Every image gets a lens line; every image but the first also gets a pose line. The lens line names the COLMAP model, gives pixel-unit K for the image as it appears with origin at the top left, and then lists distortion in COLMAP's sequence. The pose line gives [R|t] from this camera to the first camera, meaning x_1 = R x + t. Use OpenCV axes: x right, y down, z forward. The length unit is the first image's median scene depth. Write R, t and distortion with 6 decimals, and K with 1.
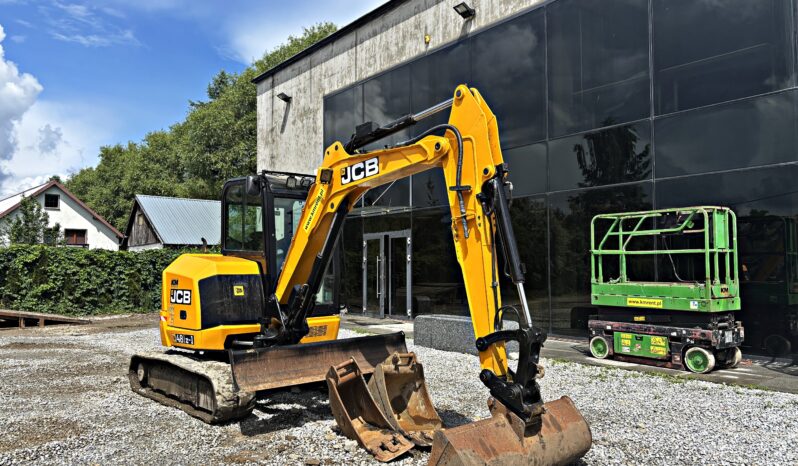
lens RADIAL K [[602.6, 0, 400.9], [0, 602.6, 234.4], [0, 0, 1]] dist [0.048081, -0.052098]
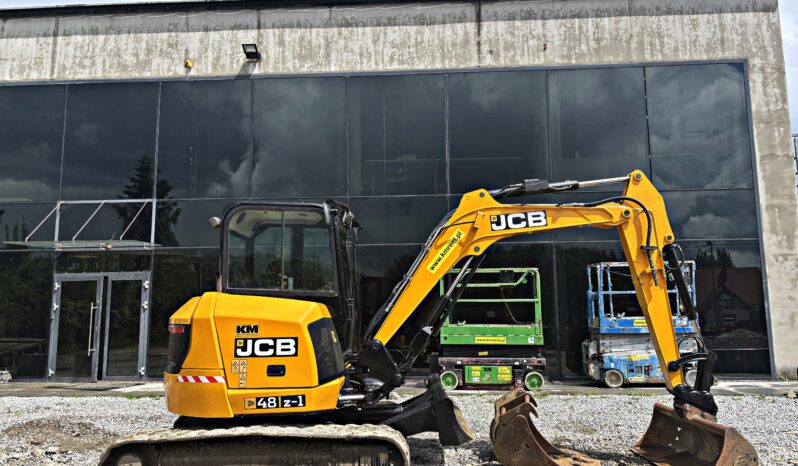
lens RADIAL K [[602.6, 0, 398.7], [0, 602.6, 233.1], [0, 0, 1]] dist [0.048081, -0.052098]
pose [[0.664737, 0.099644, 0.740403, -0.691038], [-0.034288, 0.994090, -0.103001, 0.026005], [-0.746290, 0.043081, 0.664225, 0.291176]]
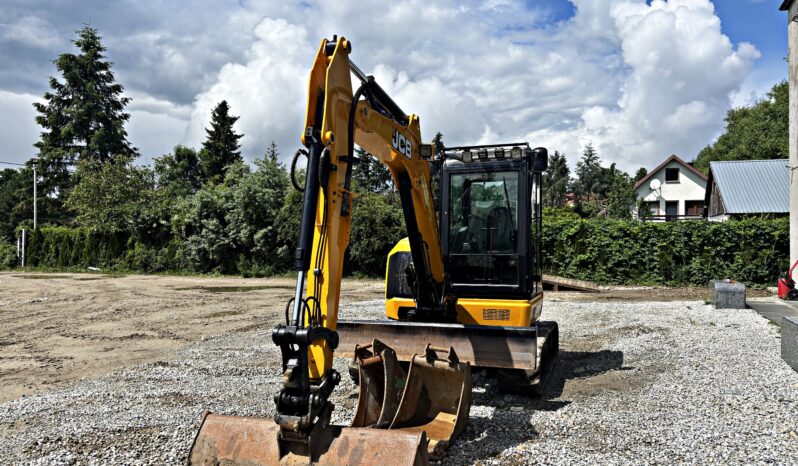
lens RADIAL K [[602.6, 0, 398.7], [0, 602.6, 242.5], [0, 0, 1]] dist [0.048081, -0.052098]
pose [[0.506100, 0.005782, -0.862455, 0.508445], [0.048758, 0.998187, 0.035304, 0.009344], [0.861095, -0.059919, 0.504901, 0.361739]]
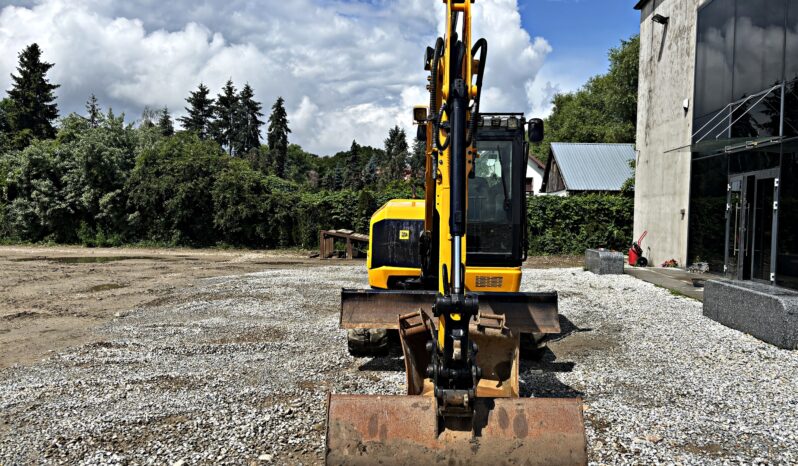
lens RADIAL K [[602.6, 0, 396.4], [0, 602.6, 237.9], [0, 0, 1]] dist [0.048081, -0.052098]
pose [[0.725705, 0.044804, -0.686546, 0.346802], [0.019928, 0.996090, 0.086070, 0.008209], [0.687717, -0.076142, 0.721975, 0.201867]]
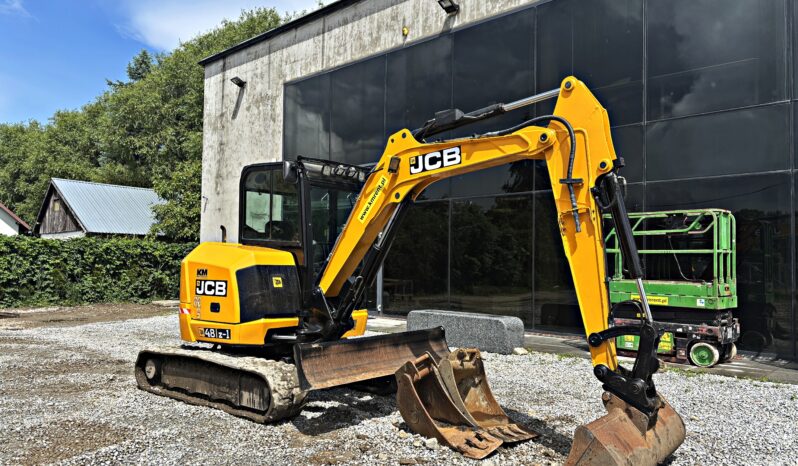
lens RADIAL K [[602.6, 0, 397.2], [0, 602.6, 238.8], [0, 0, 1]] dist [0.048081, -0.052098]
pose [[0.989425, 0.024987, 0.142875, -0.177440], [-0.026928, 0.999569, 0.011671, 0.007312], [-0.142522, -0.015395, 0.989672, 0.033466]]
